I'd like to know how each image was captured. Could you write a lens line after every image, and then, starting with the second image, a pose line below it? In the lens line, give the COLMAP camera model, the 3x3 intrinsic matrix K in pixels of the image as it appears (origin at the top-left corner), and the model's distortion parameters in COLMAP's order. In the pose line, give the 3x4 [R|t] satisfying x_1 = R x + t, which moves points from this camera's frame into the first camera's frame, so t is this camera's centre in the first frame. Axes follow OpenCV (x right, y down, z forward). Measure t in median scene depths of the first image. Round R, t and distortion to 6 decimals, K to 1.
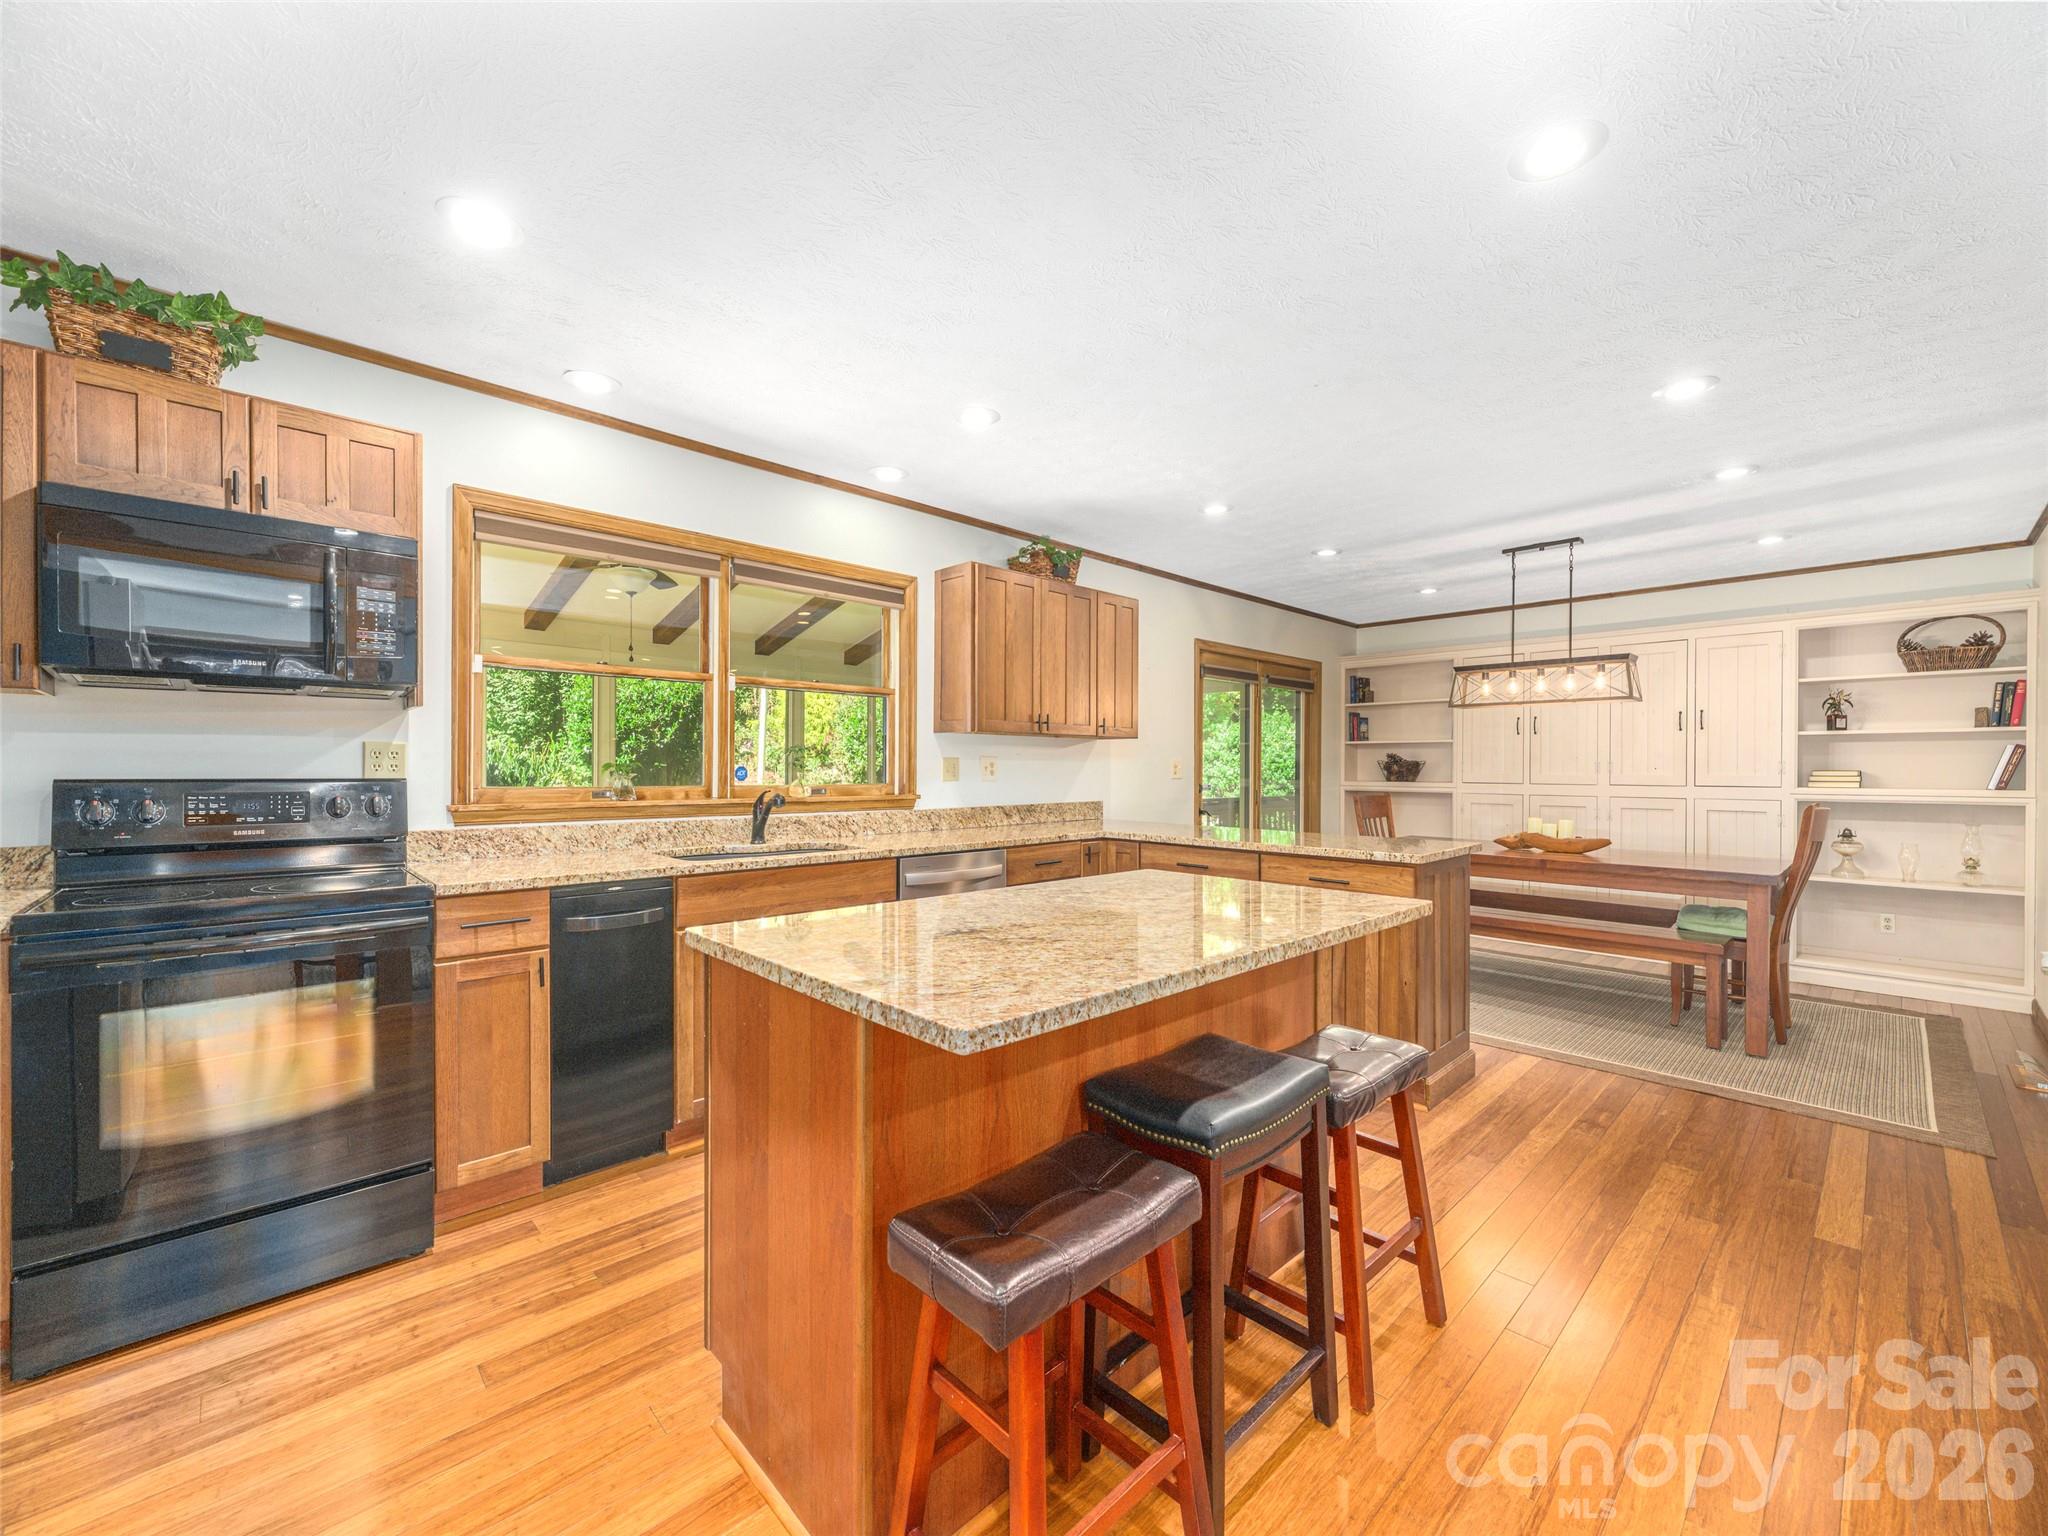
lens RADIAL K [[828.5, 0, 1024.4], [0, 828.5, 770.7], [0, 0, 1]] dist [0.001013, 0.000574]
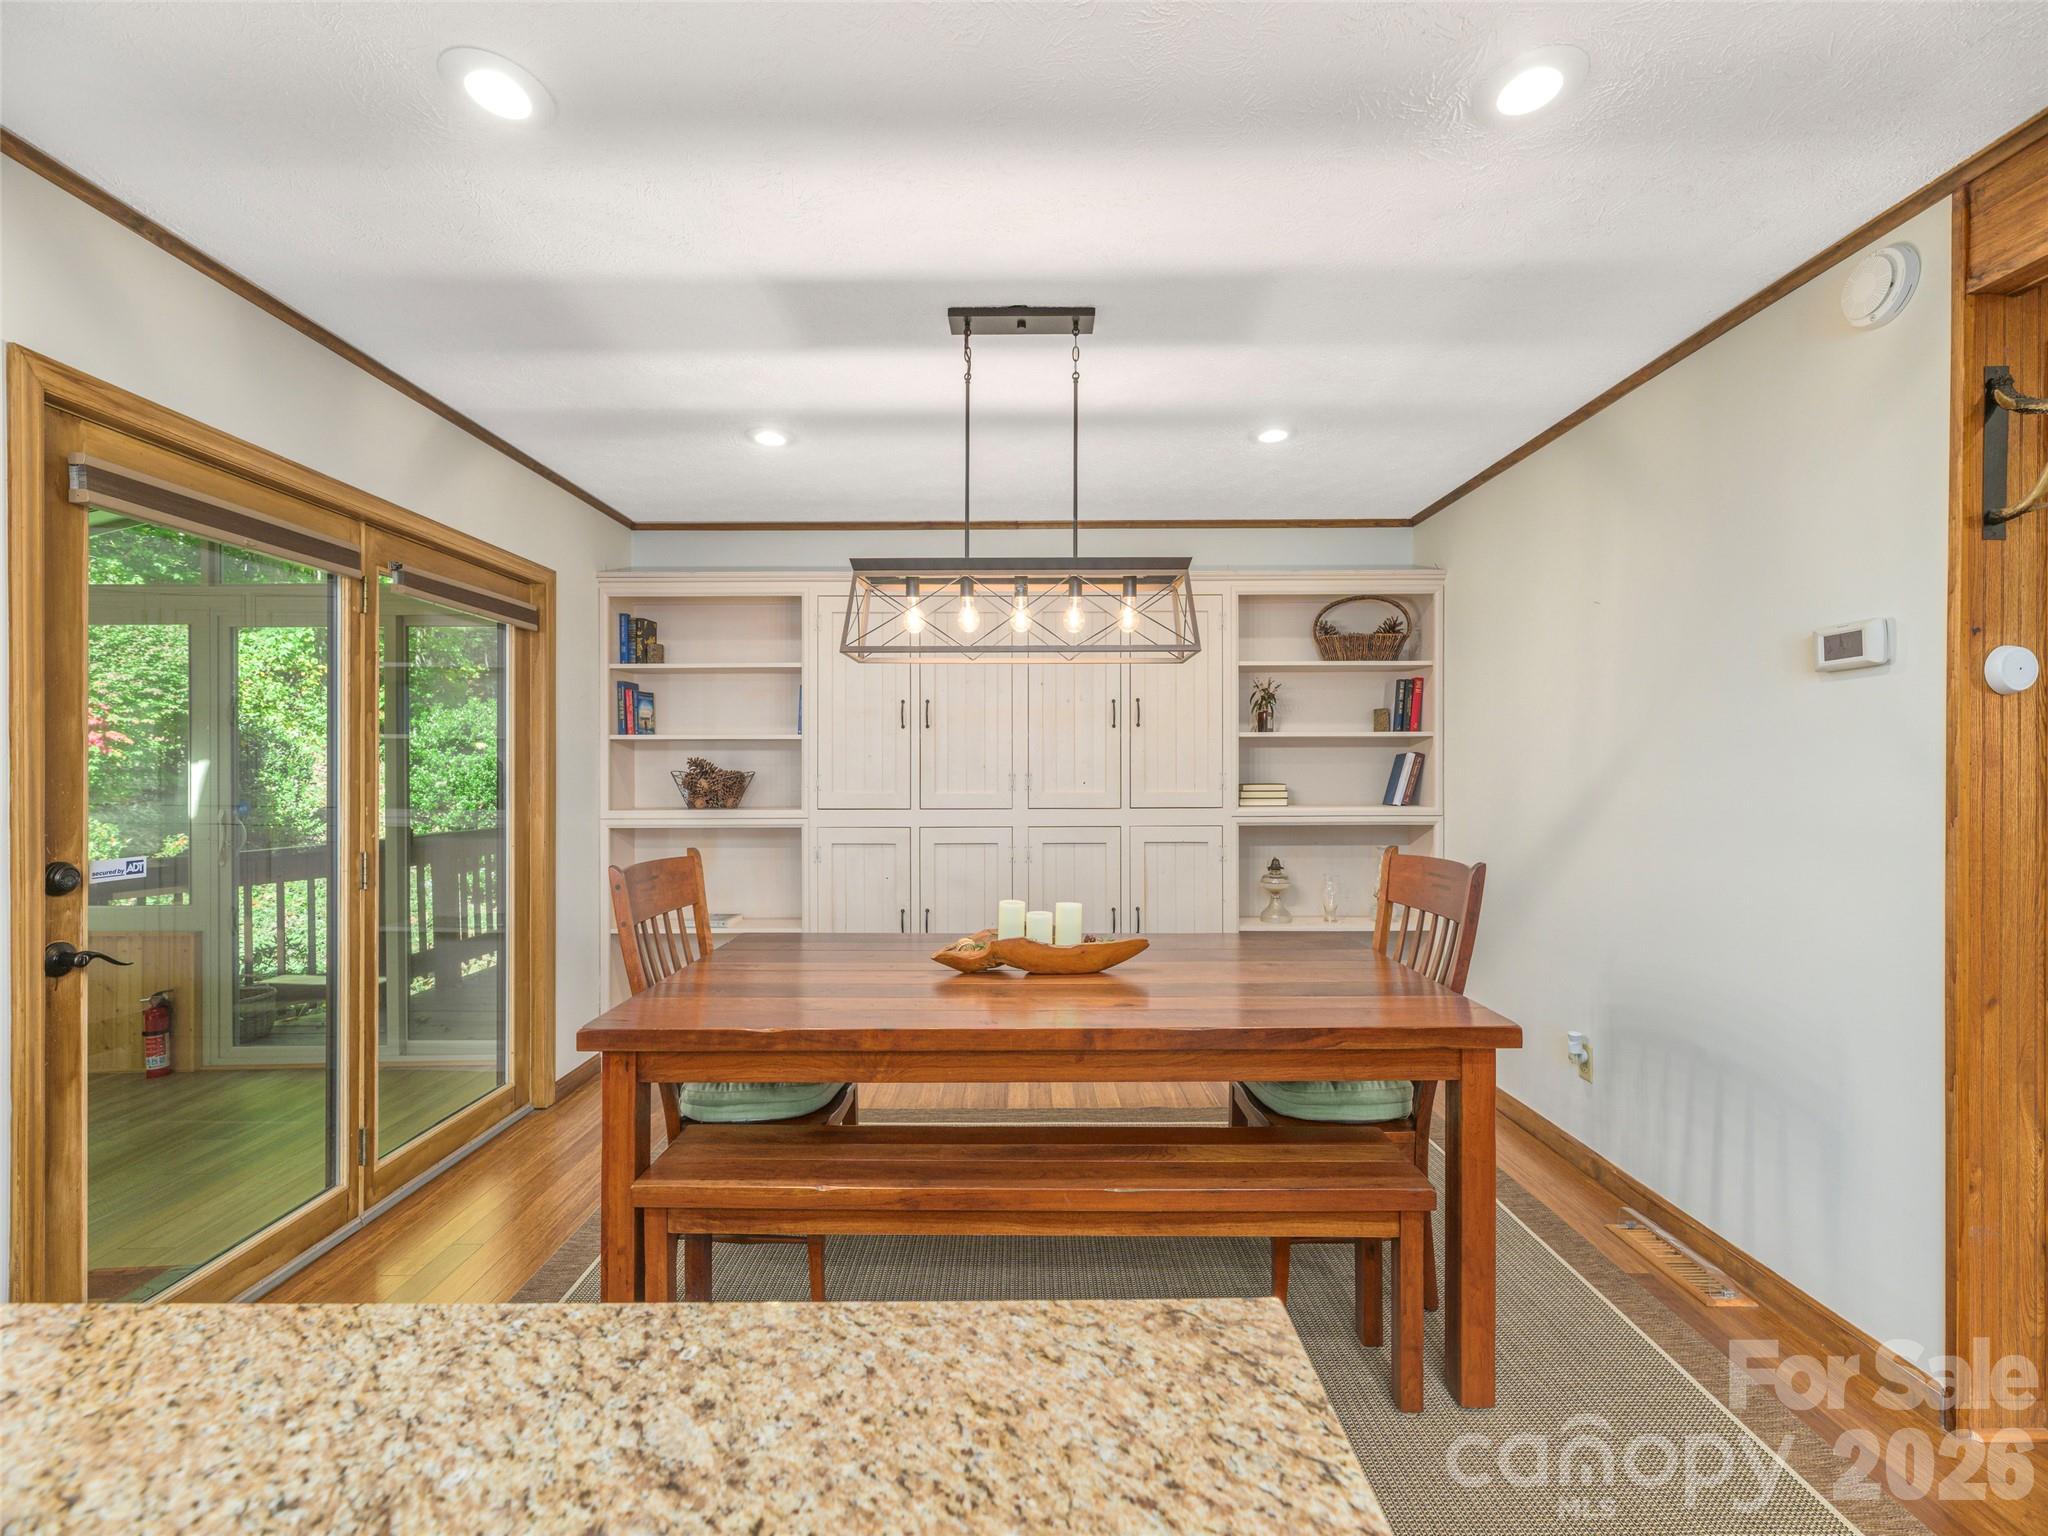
lens RADIAL K [[828.5, 0, 1024.4], [0, 828.5, 770.7], [0, 0, 1]] dist [0.001013, 0.000574]
pose [[0.690621, -0.008020, 0.723173, 0.298197], [0.008268, 0.999961, 0.003194, -0.018981], [-0.723170, 0.003773, 0.690660, 0.707123]]
